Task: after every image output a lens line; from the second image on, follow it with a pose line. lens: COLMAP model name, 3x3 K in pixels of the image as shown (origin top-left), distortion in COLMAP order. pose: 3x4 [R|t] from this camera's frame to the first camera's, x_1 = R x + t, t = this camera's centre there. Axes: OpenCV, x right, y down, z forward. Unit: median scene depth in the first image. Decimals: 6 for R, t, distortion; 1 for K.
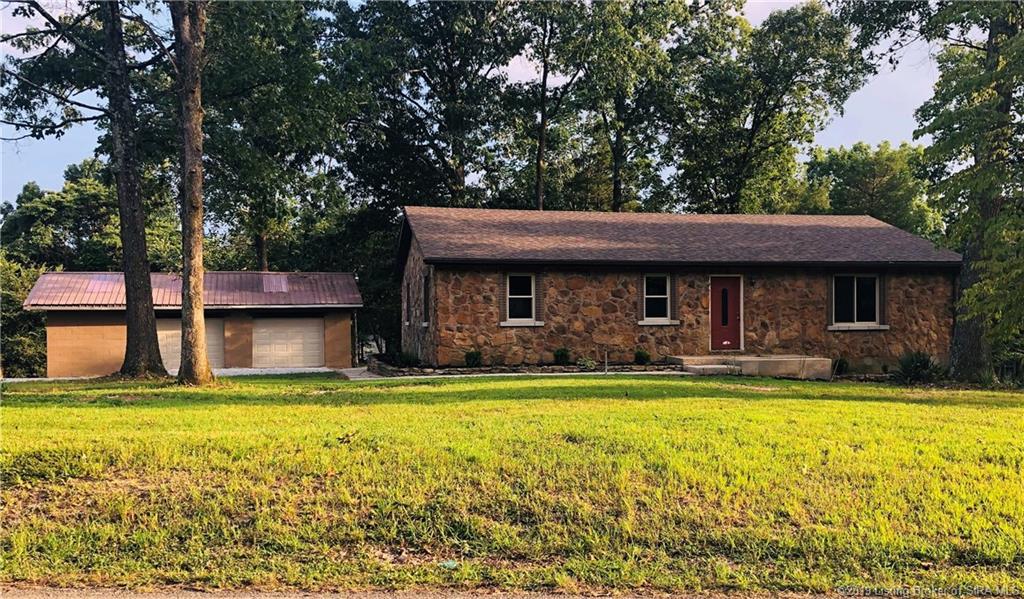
lens RADIAL K [[805.9, 0, 514.2], [0, 805.9, 307.3], [0, 0, 1]] dist [0.012798, 0.003184]
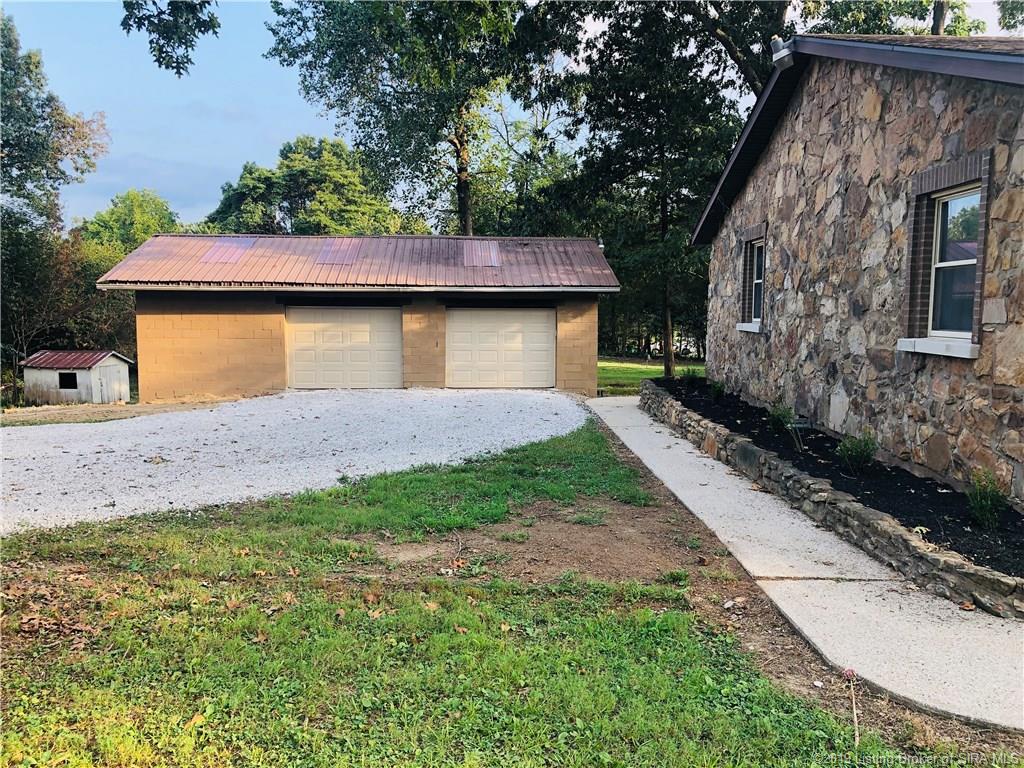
lens RADIAL K [[835.8, 0, 510.6], [0, 835.8, 385.7], [0, 0, 1]] dist [0.013201, 0.002368]
pose [[0.967467, 0.038668, -0.250026, -0.078106], [-0.010857, 0.993686, 0.111671, 0.000877], [0.252765, -0.105323, 0.961778, 0.269806]]
